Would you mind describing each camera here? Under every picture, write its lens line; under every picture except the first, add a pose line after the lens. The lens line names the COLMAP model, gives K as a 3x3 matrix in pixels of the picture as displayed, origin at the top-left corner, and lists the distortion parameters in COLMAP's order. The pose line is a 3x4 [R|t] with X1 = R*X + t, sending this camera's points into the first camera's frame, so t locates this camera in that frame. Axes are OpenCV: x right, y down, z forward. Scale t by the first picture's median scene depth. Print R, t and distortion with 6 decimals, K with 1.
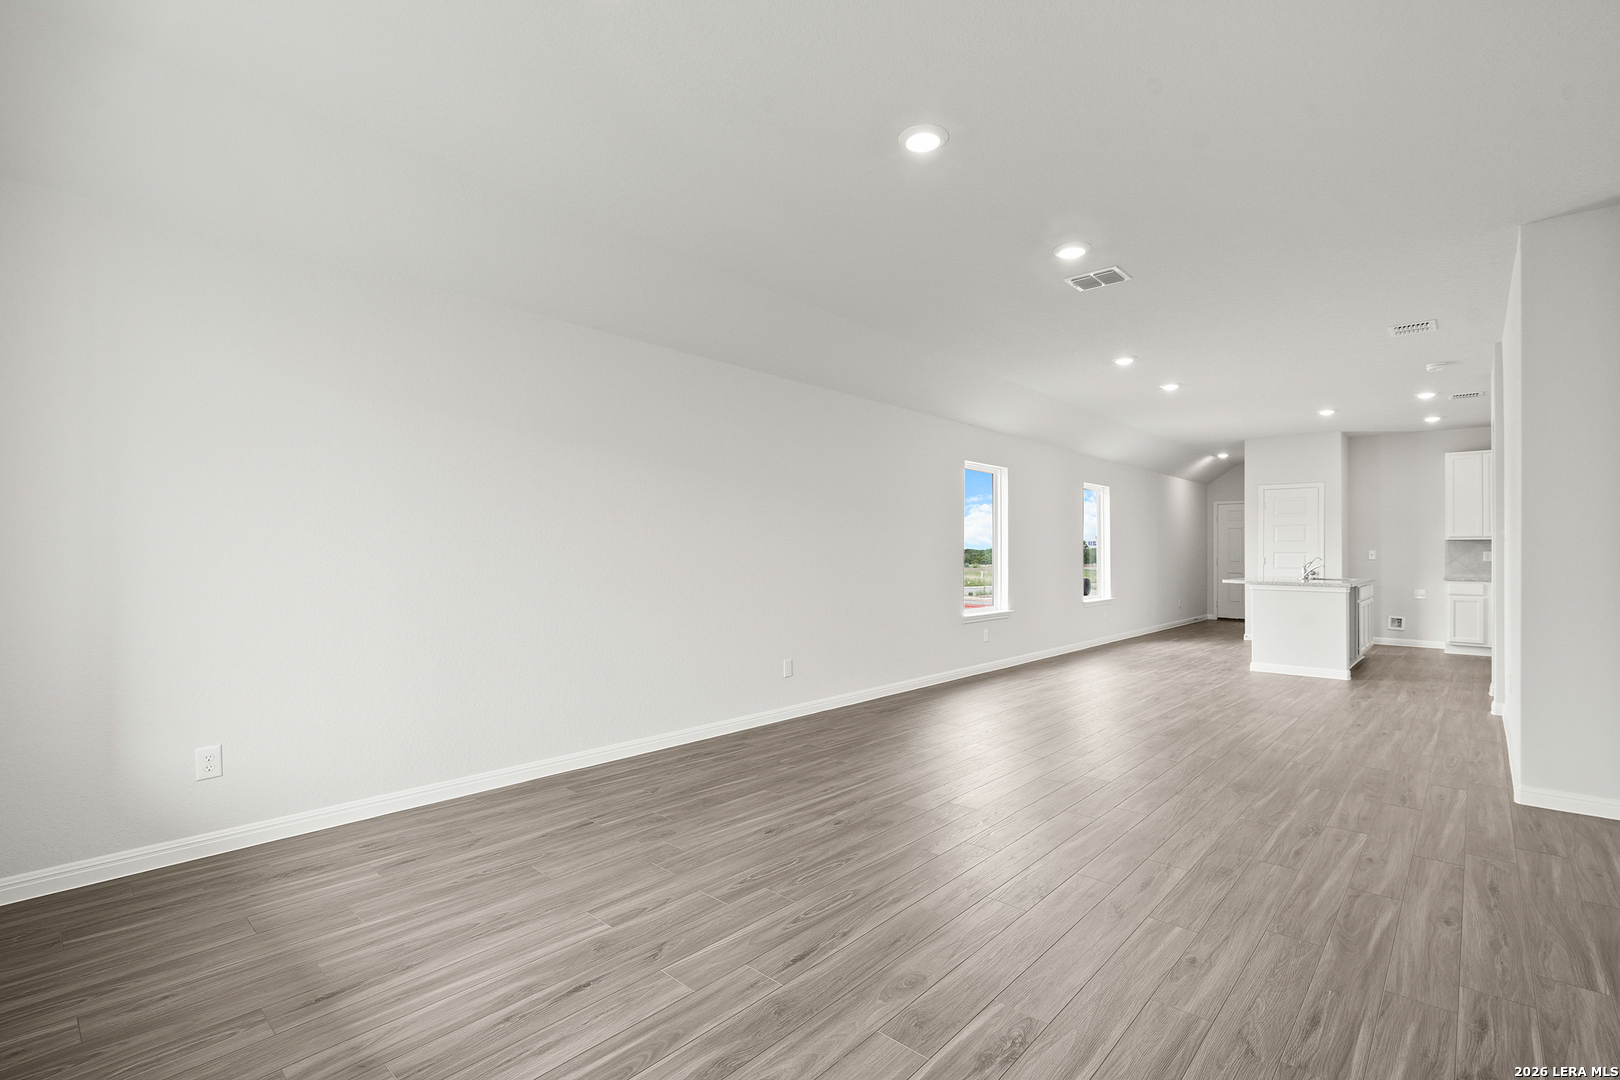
lens RADIAL K [[739.4, 0, 808.3], [0, 739.4, 544.4], [0, 0, 1]] dist [-0.002652, -0.000275]
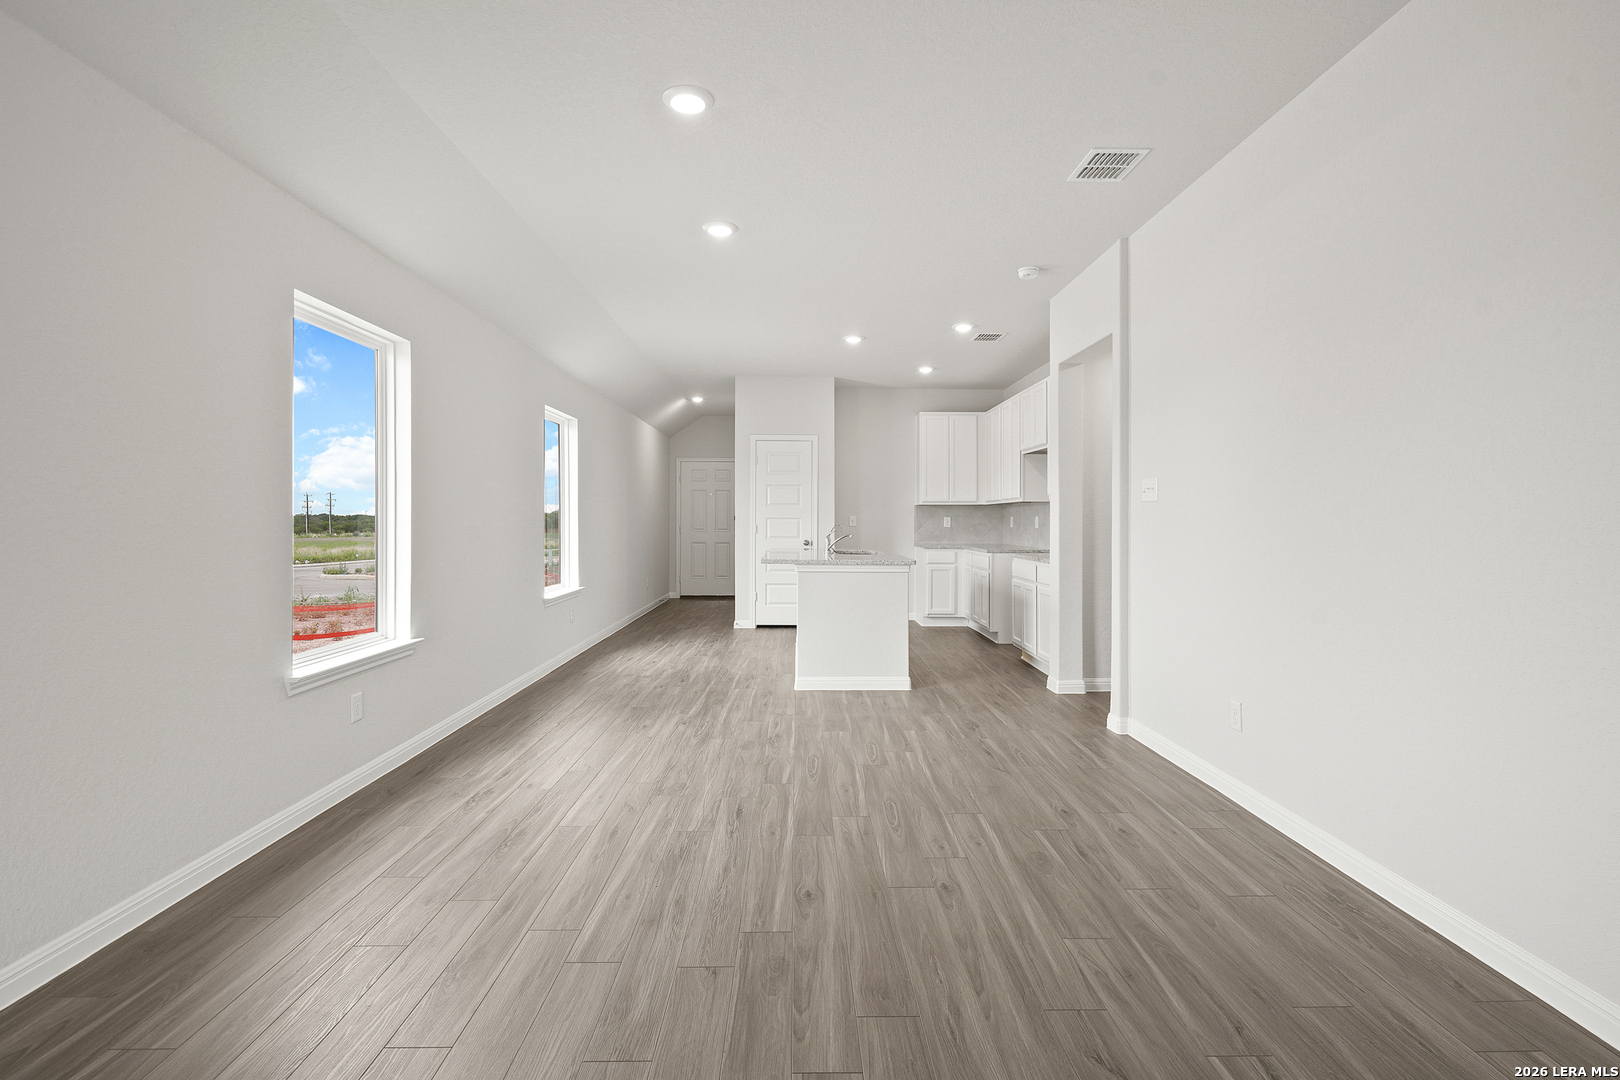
lens RADIAL K [[754.3, 0, 810.1], [0, 754.3, 519.6], [0, 0, 1]] dist [-0.000066, 0.000015]
pose [[0.728553, -0.001173, 0.684988, 0.127295], [-0.006589, 0.999940, 0.008720, 0.006313], [-0.684957, -0.010866, 0.728502, 0.478007]]
